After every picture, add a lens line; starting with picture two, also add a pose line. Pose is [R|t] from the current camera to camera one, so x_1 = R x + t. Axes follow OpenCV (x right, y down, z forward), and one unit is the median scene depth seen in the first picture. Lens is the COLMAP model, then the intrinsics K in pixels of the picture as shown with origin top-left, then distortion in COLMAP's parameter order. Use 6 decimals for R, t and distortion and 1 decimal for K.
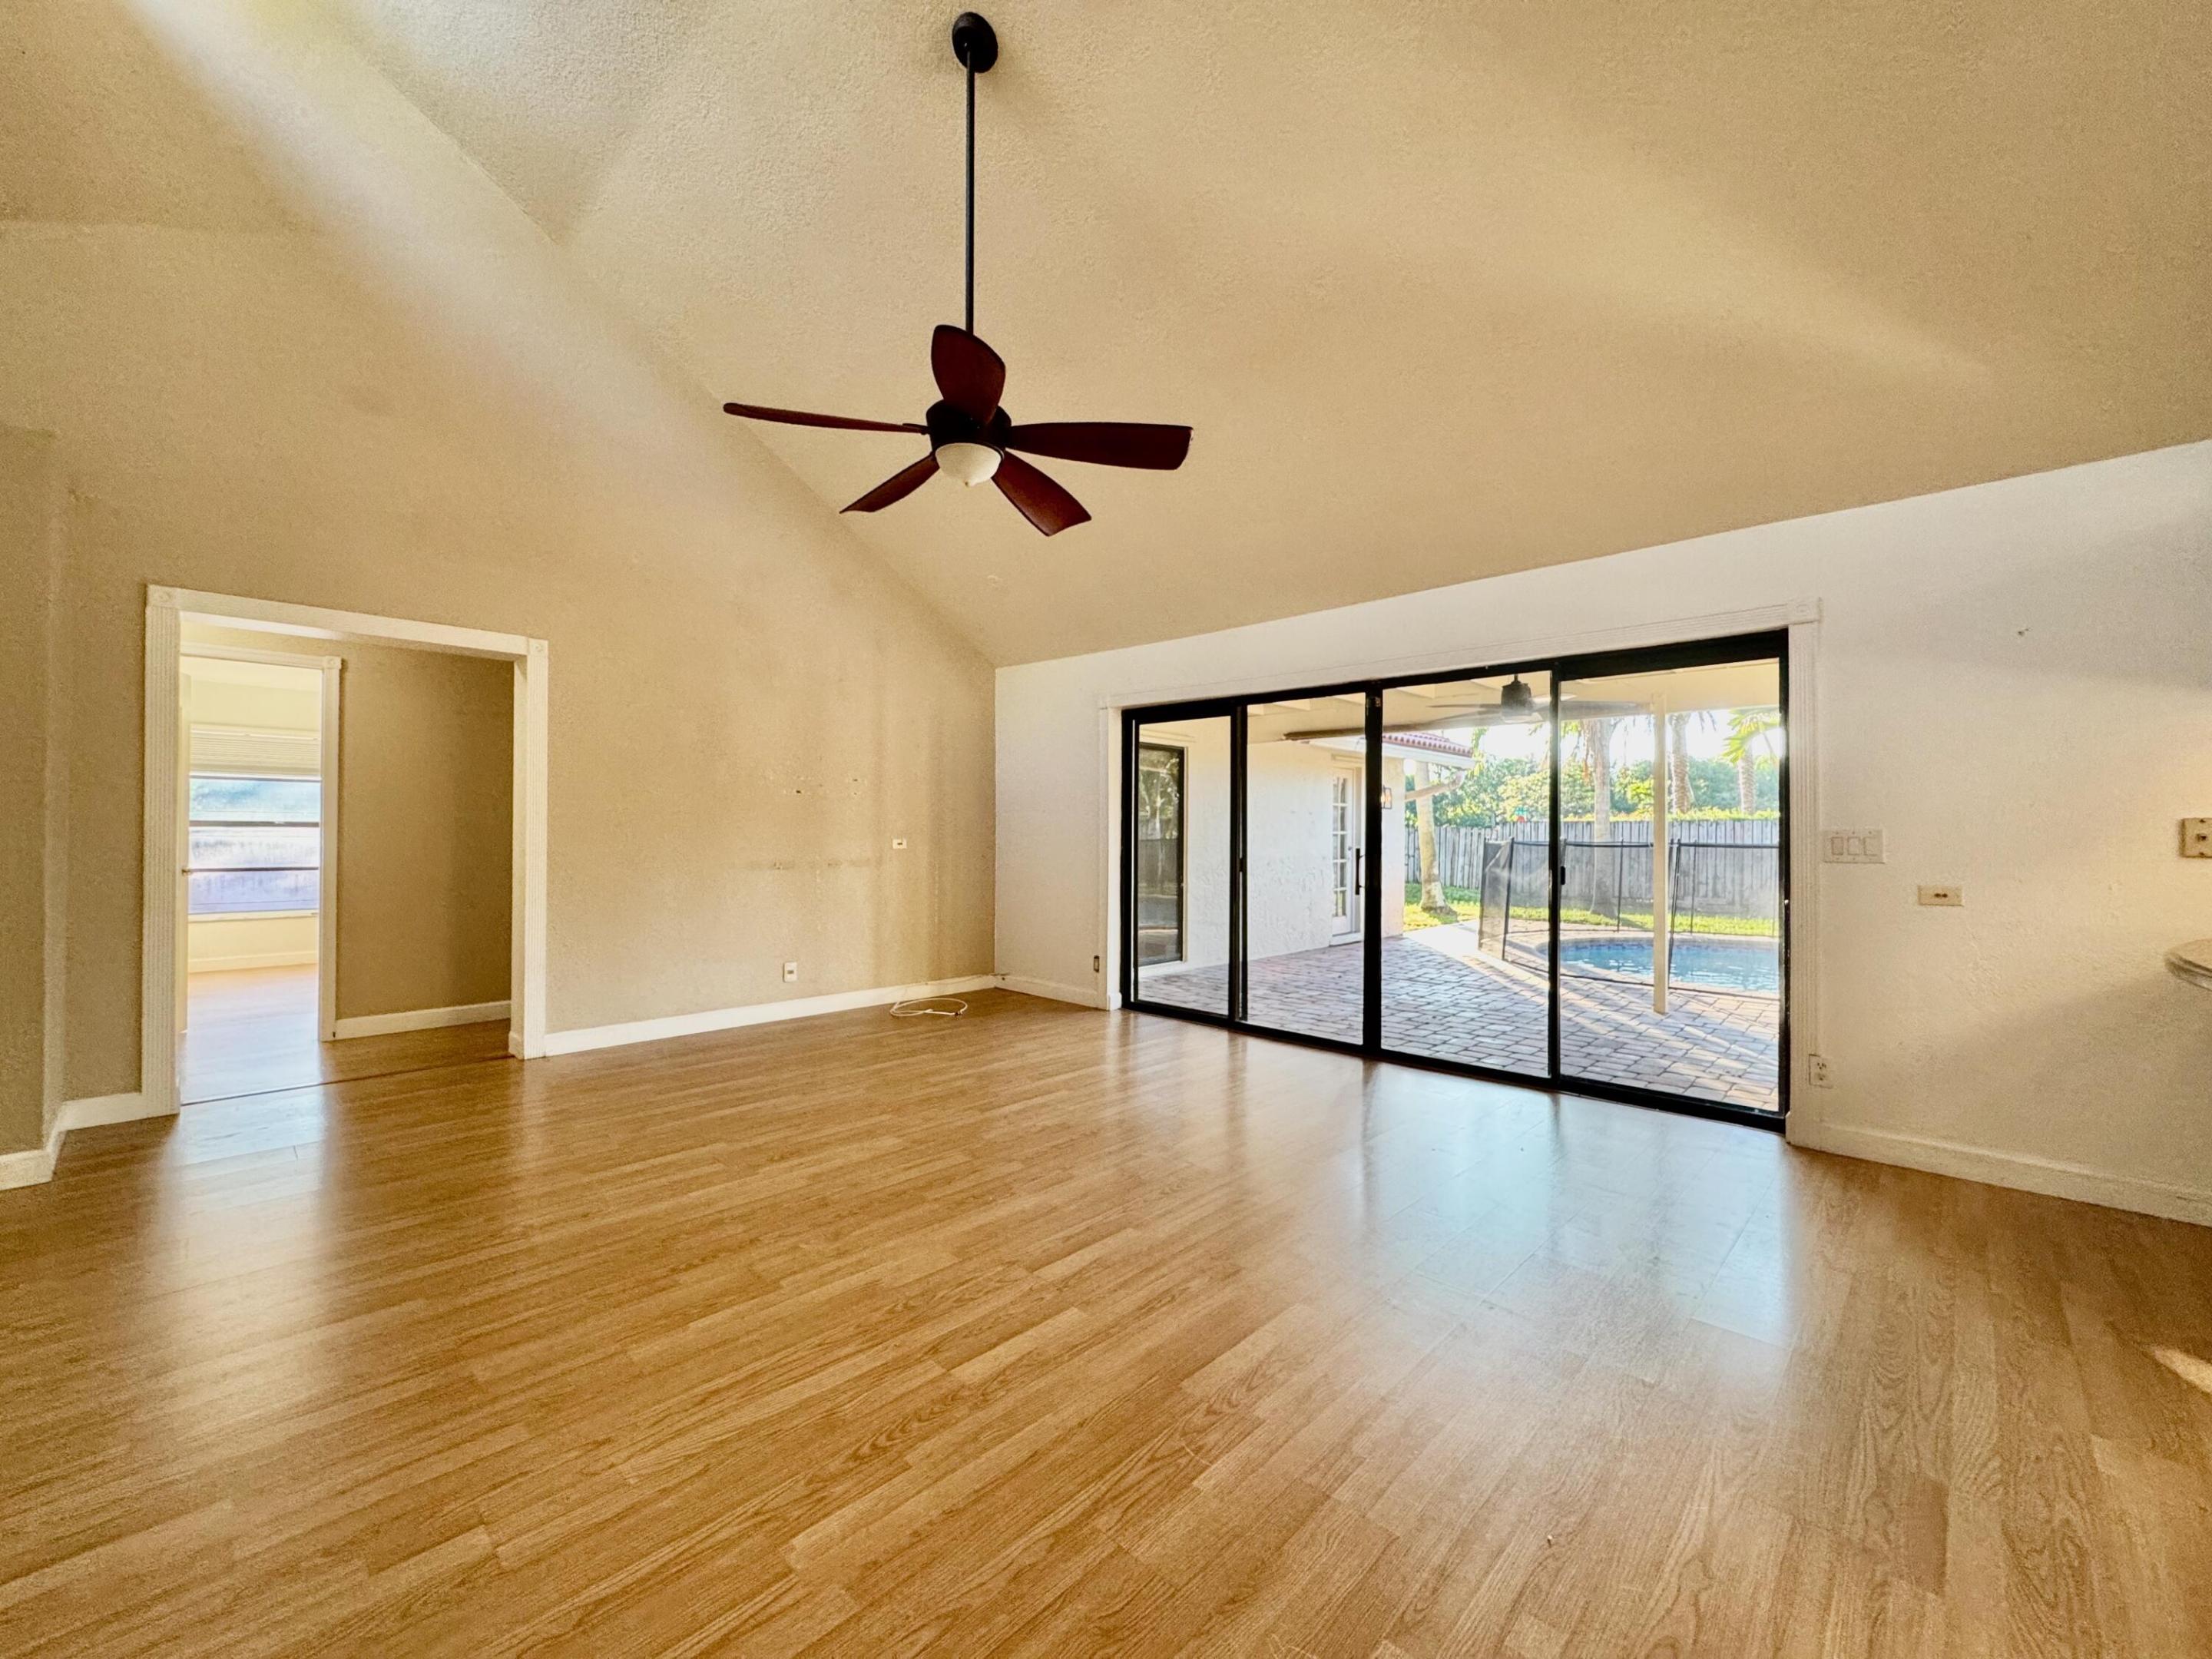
lens RADIAL K [[885.3, 0, 1096.6], [0, 885.3, 821.7], [0, 0, 1]] dist [-0.000205, 0.000604]
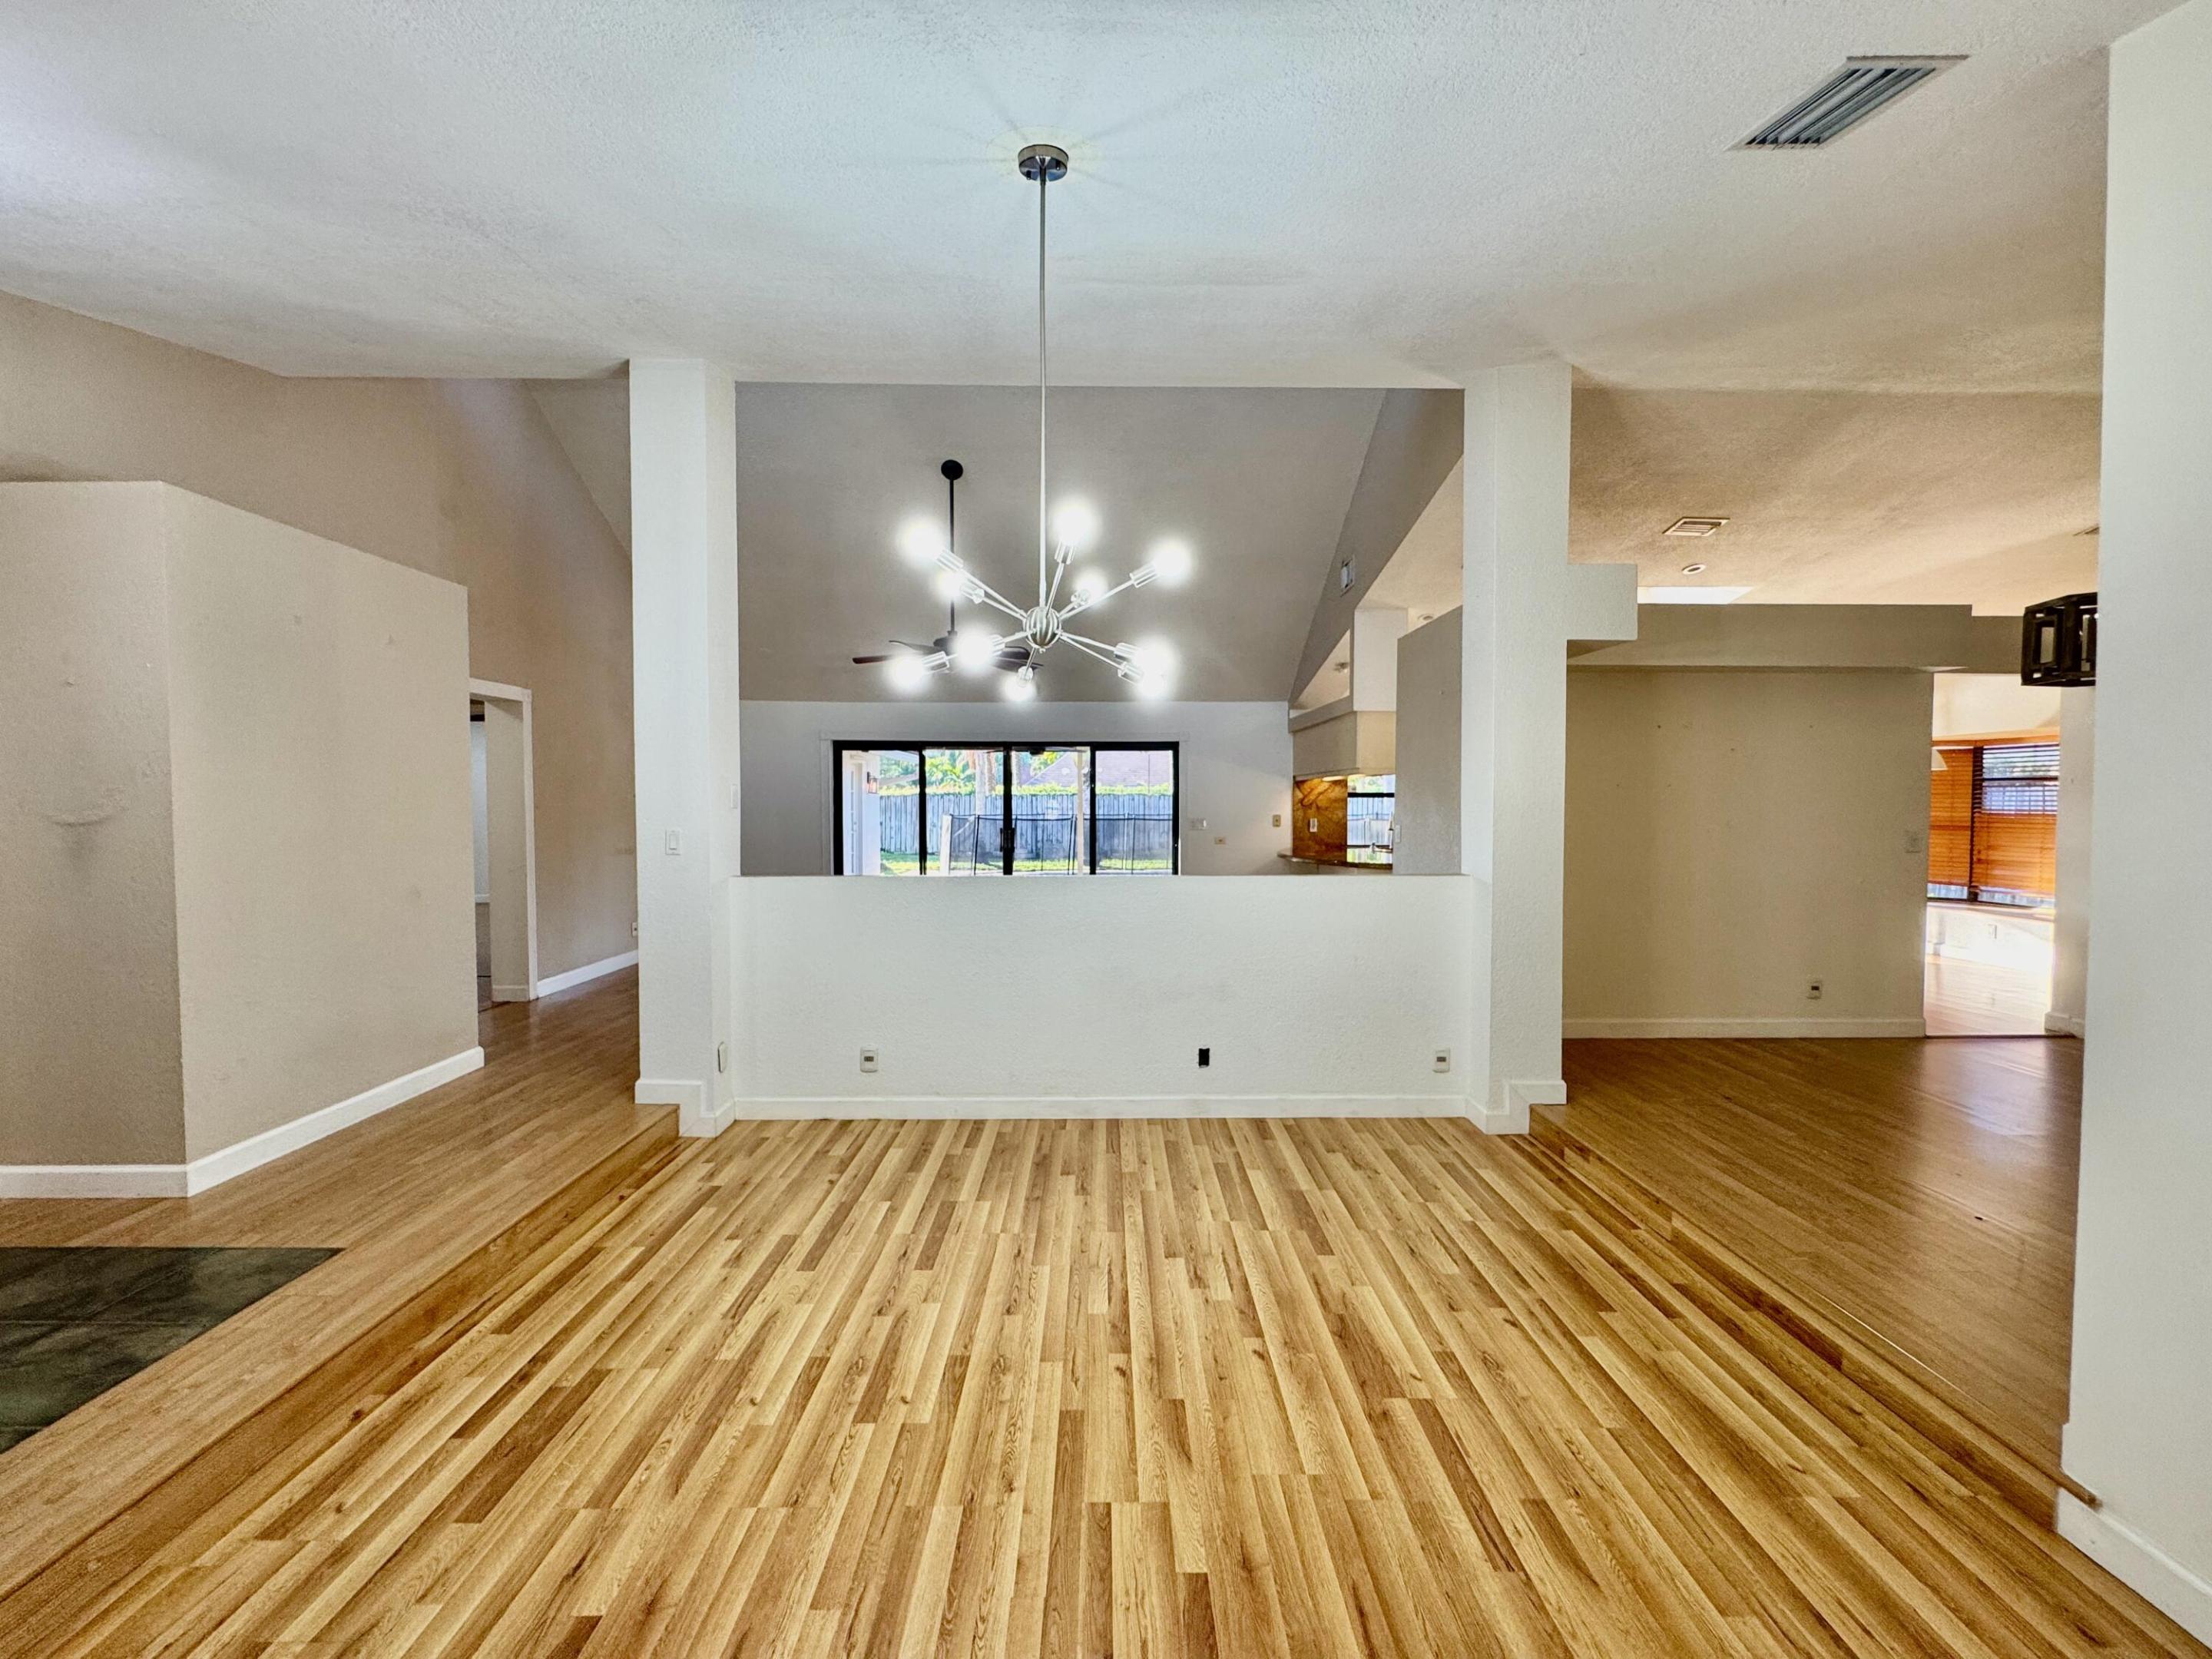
lens RADIAL K [[885.3, 0, 1104.0], [0, 885.3, 827.0], [0, 0, 1]] dist [-0.000205, 0.000604]
pose [[0.721544, -0.026662, 0.691855, -0.695126], [-0.000670, 0.999231, 0.039206, -0.038271], [-0.692369, -0.028753, 0.720971, -0.431160]]
